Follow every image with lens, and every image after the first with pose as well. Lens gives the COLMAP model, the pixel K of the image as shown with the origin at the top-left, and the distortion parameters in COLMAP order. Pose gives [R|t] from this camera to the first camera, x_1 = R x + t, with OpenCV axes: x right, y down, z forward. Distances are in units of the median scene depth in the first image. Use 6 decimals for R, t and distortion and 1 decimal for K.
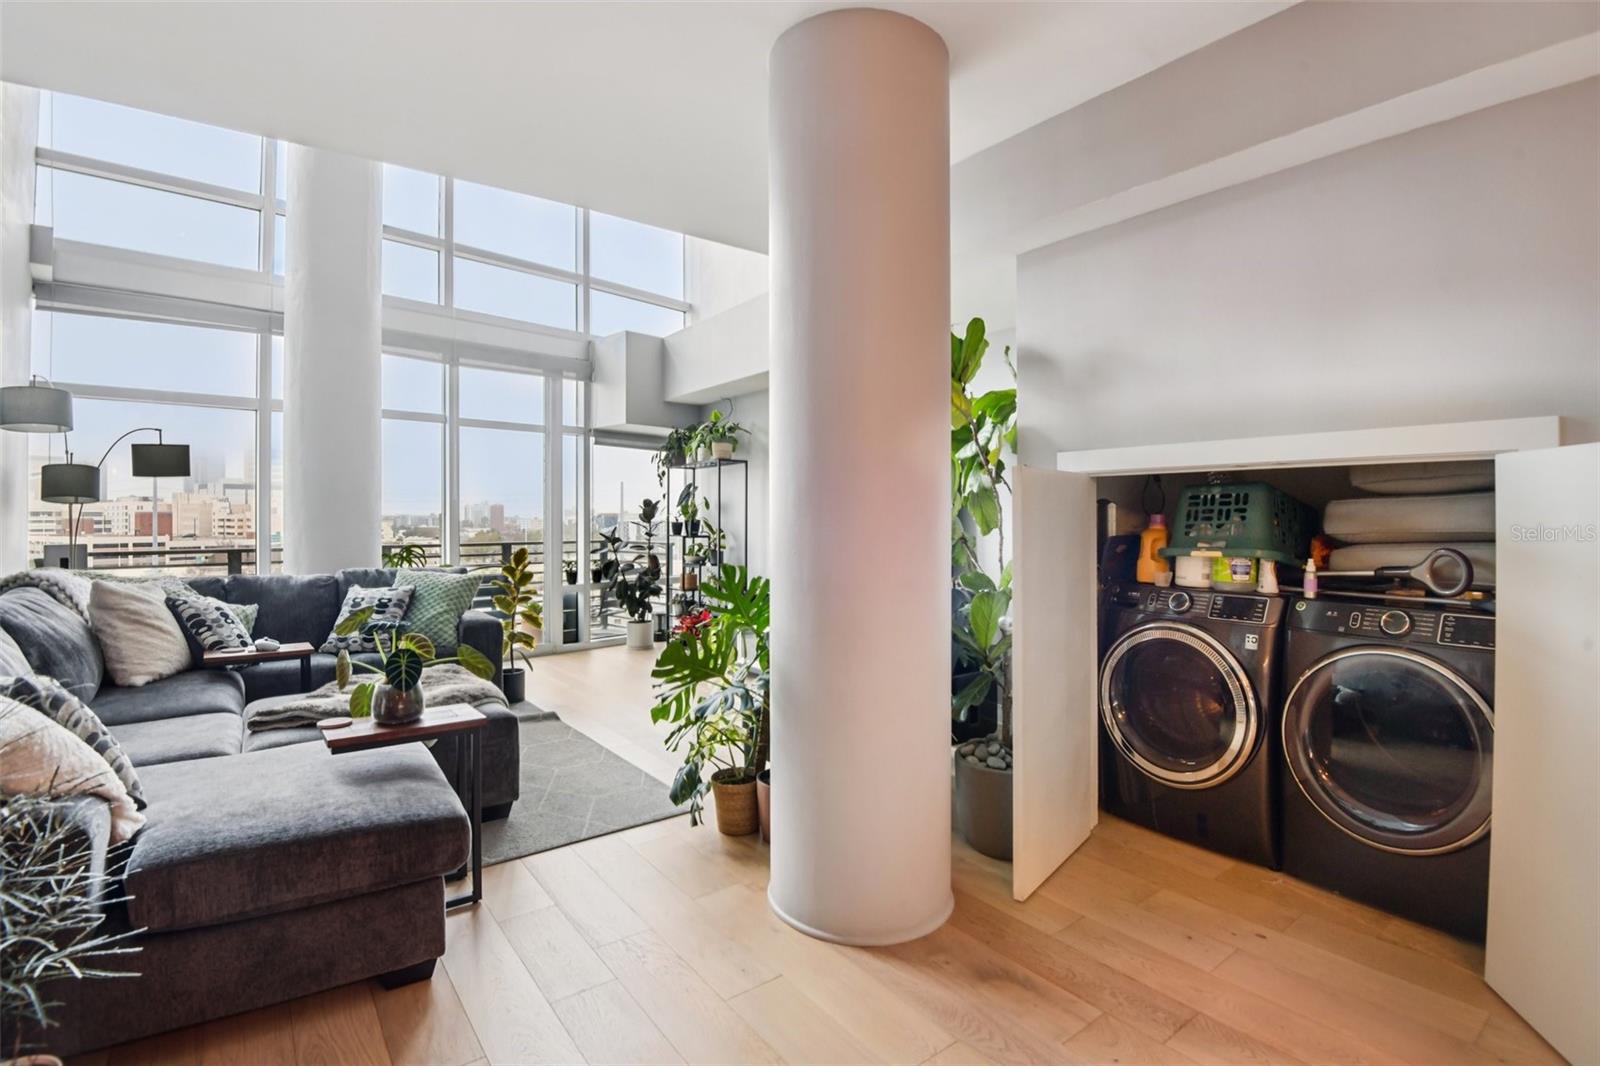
lens RADIAL K [[757.5, 0, 814.2], [0, 757.5, 513.6], [0, 0, 1]] dist [-0.030067, -0.008158]
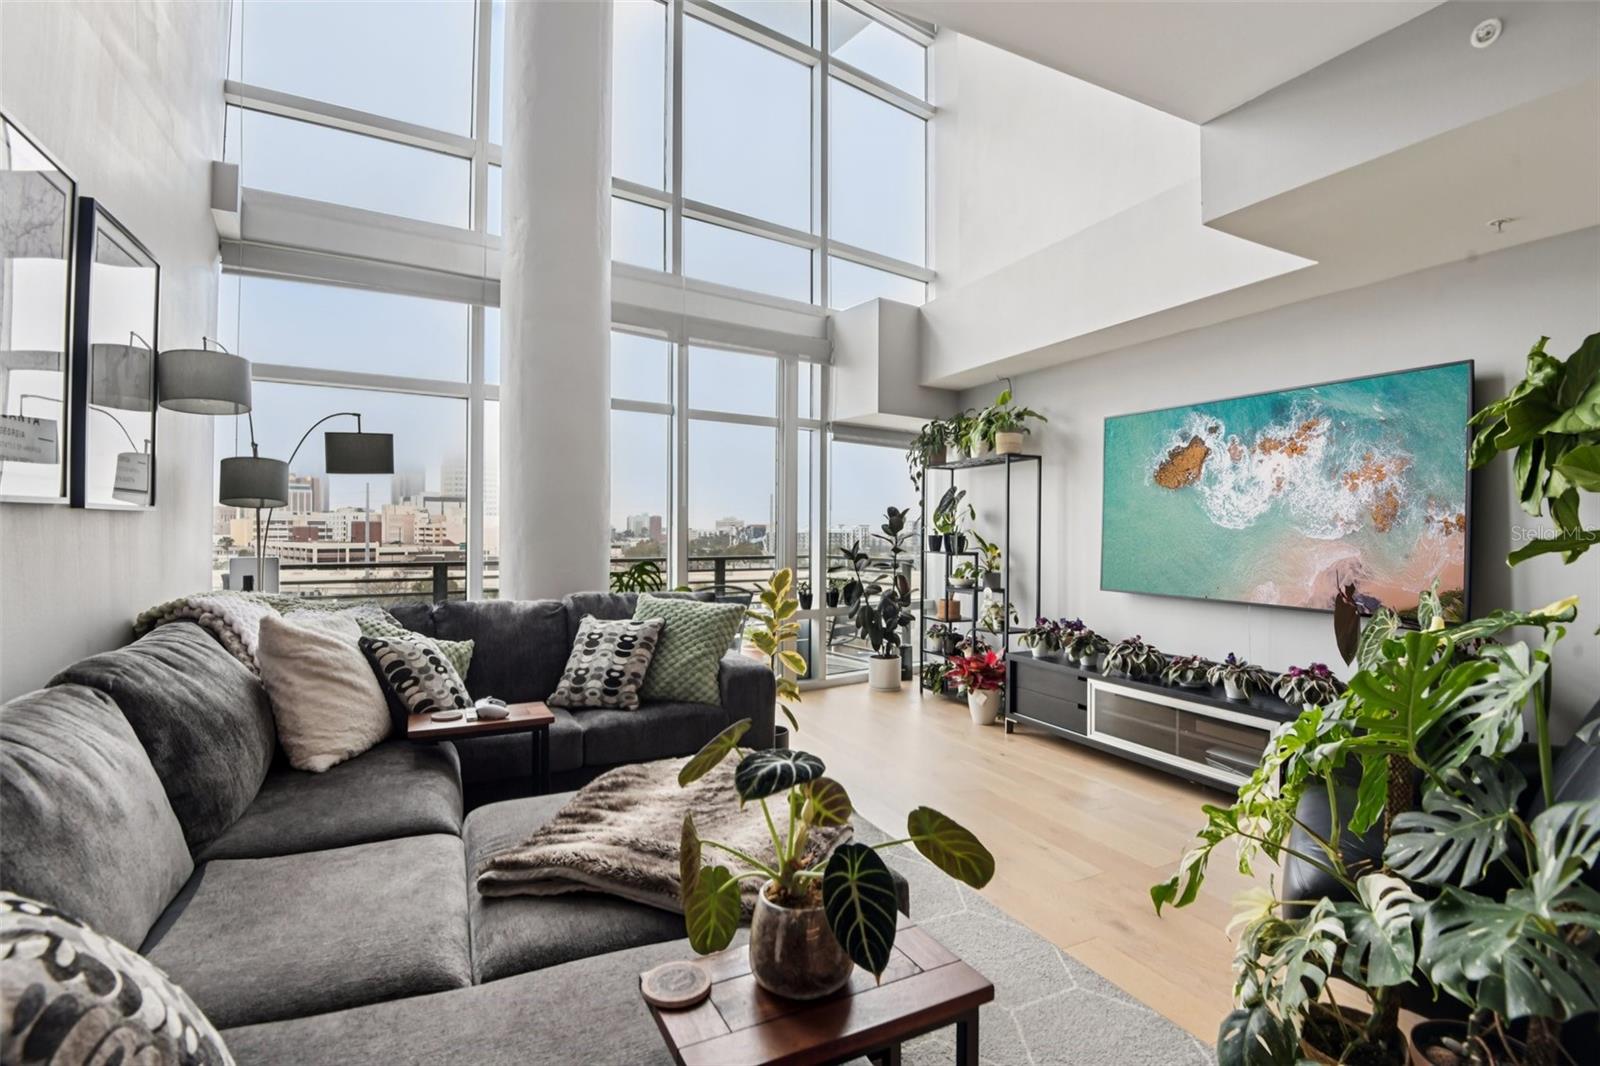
lens RADIAL K [[756.1, 0, 805.3], [0, 756.1, 518.8], [0, 0, 1]] dist [-0.000642, -0.028292]
pose [[0.979061, 0.003461, -0.203536, -0.237063], [-0.005287, 0.999951, -0.008426, 0.002108], [0.203497, 0.009325, 0.979031, 0.283780]]
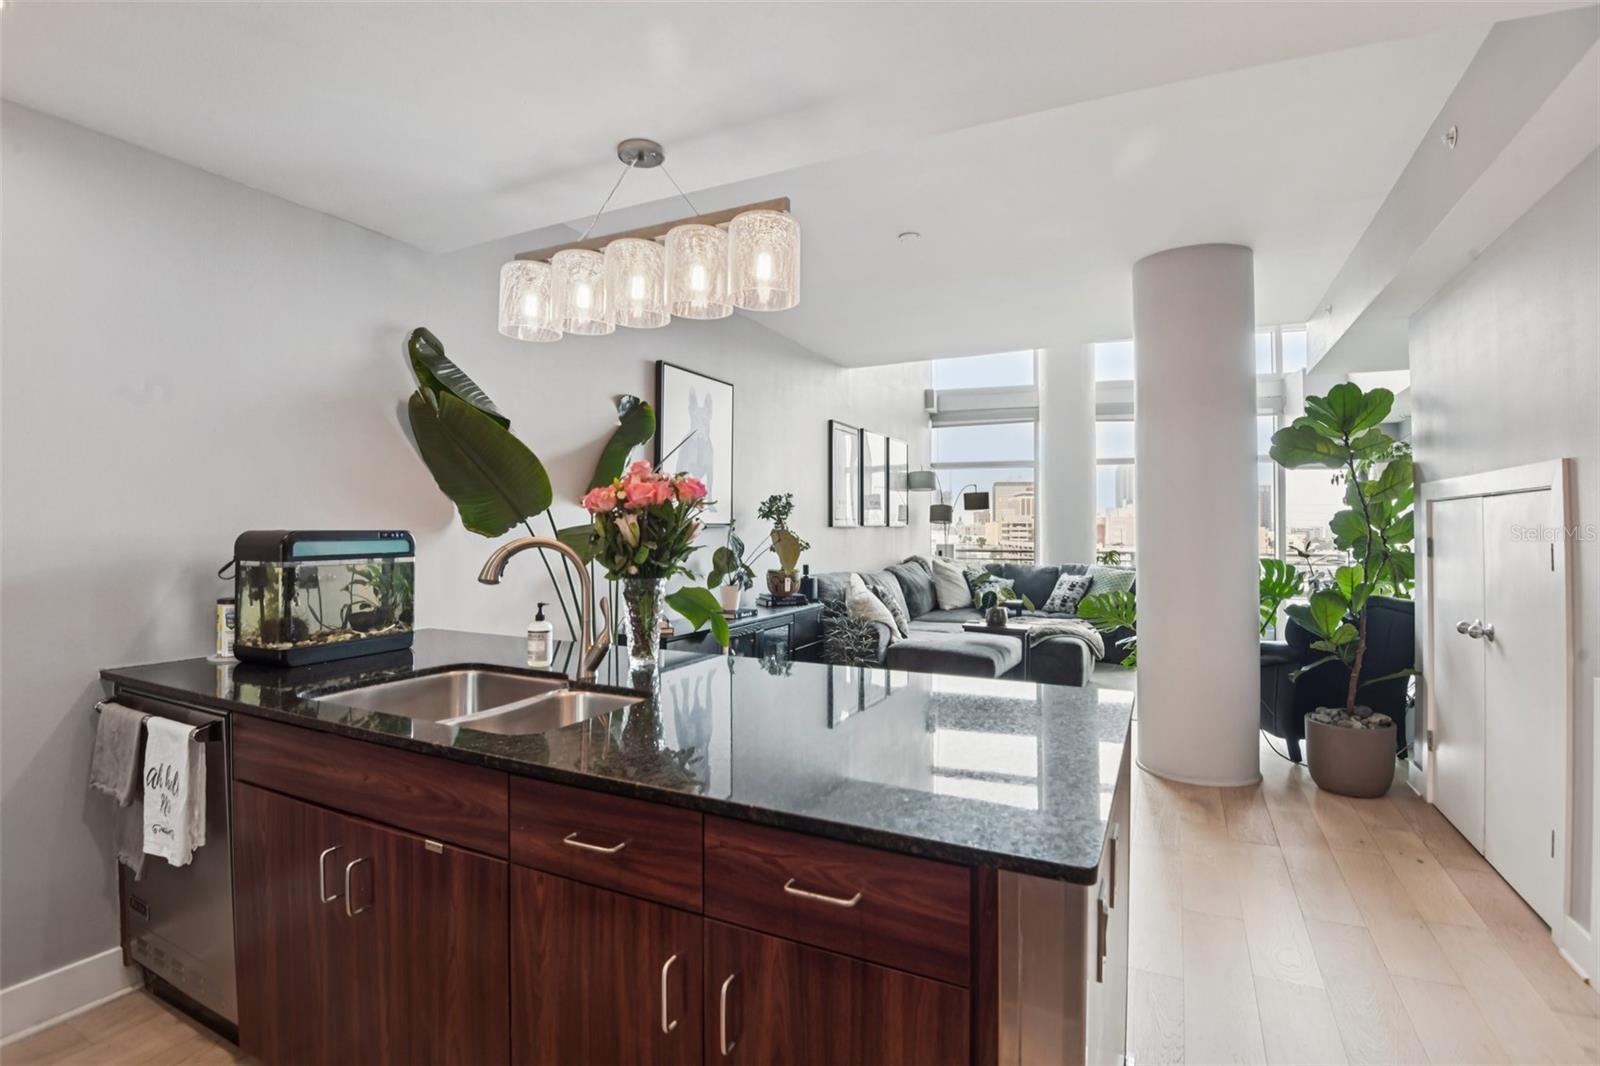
lens RADIAL K [[756.1, 0, 805.3], [0, 756.1, 518.8], [0, 0, 1]] dist [-0.000642, -0.028292]
pose [[0.458250, -0.004174, -0.888814, 0.598918], [-0.004476, 0.999965, -0.007003, -0.009993], [0.888812, 0.007188, 0.458215, -0.269387]]
